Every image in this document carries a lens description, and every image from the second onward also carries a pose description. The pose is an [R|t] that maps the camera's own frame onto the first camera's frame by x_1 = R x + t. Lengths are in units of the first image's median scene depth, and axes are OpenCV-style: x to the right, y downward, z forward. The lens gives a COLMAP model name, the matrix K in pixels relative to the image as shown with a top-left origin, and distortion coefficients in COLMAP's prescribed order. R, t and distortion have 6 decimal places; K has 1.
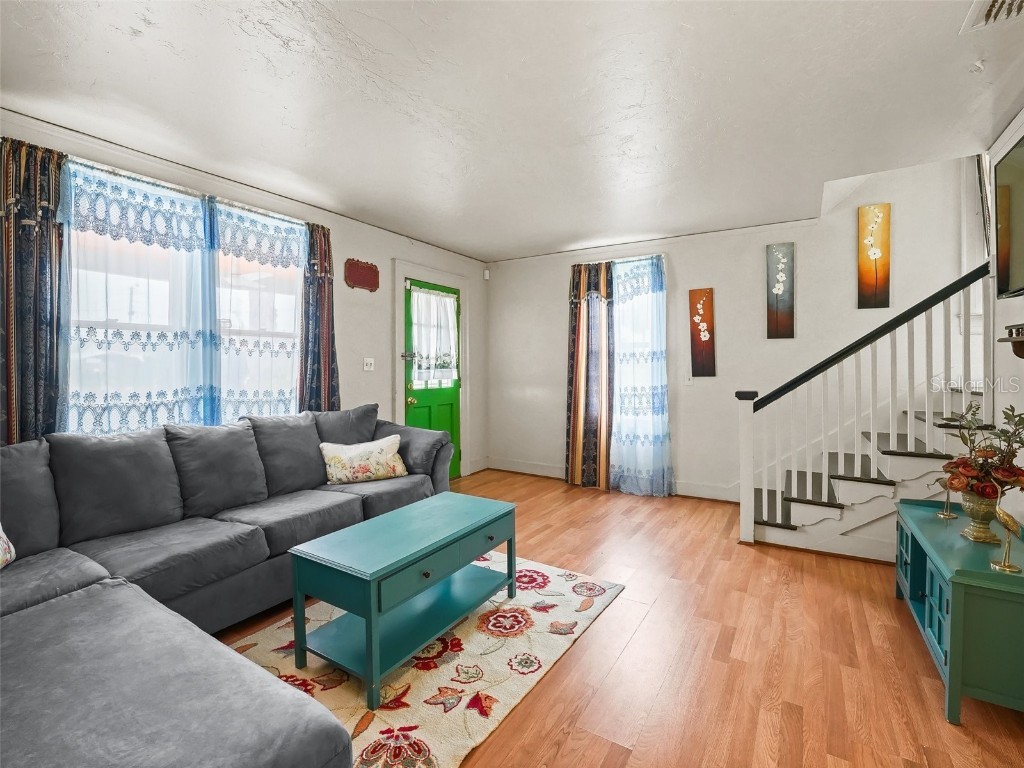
lens RADIAL K [[461.0, 0, 532.6], [0, 461.0, 373.8], [0, 0, 1]] dist [-0.018995, -0.000012]
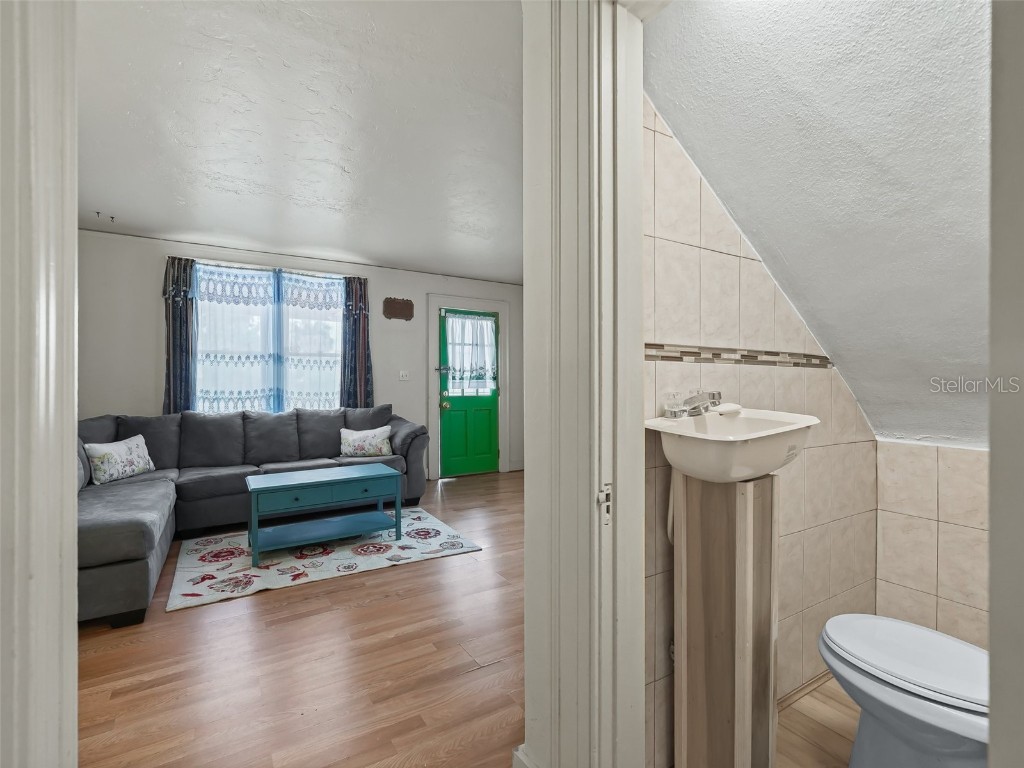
lens RADIAL K [[471.7, 0, 527.6], [0, 471.7, 390.9], [0, 0, 1]] dist [-0.018446, -0.000025]
pose [[0.898977, 0.007296, -0.437936, 0.758259], [-0.007961, 0.999968, 0.000318, 0.026908], [0.437924, 0.003201, 0.899006, -0.087835]]
